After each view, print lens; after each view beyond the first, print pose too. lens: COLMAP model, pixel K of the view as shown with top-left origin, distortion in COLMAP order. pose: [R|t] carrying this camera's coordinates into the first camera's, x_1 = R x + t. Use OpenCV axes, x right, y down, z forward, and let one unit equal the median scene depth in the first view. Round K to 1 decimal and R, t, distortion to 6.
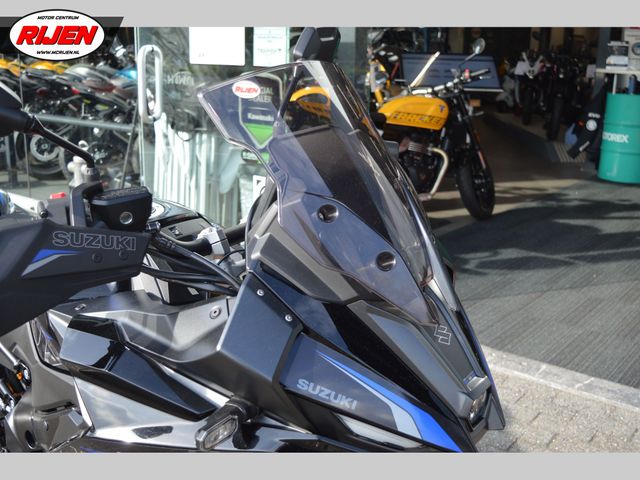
lens RADIAL K [[724.2, 0, 318.8], [0, 724.2, 238.1], [0, 0, 1]] dist [-0.051897, 0.000000]
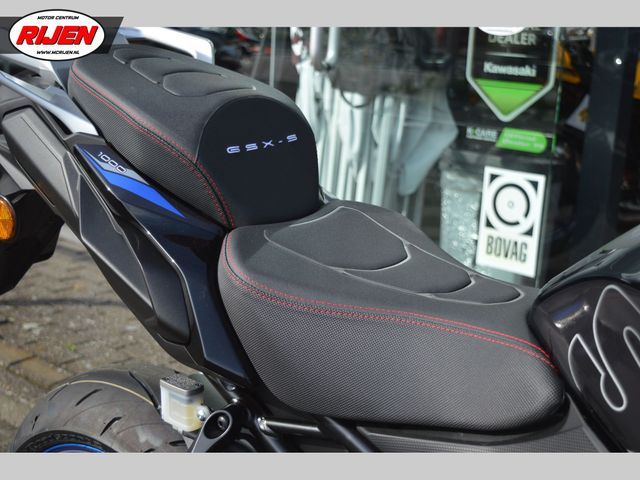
lens RADIAL K [[988.0, 0, 318.3], [0, 988.0, 240.1], [0, 0, 1]] dist [-0.008710, 0.000000]
pose [[0.998637, 0.046903, -0.022876, -0.191424], [-0.047662, 0.998290, -0.033848, 0.009093], [0.021250, 0.034892, 0.999165, 0.158483]]
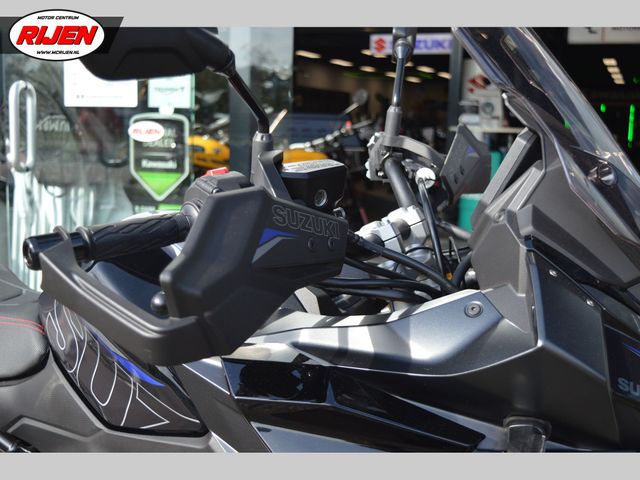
lens RADIAL K [[777.6, 0, 319.8], [0, 777.6, 239.3], [0, 0, 1]] dist [-0.069316, 0.000000]
pose [[0.964565, -0.033160, 0.261753, -0.125522], [0.061775, 0.992879, -0.101860, 0.025210], [-0.256511, 0.114421, 0.959745, 0.061772]]
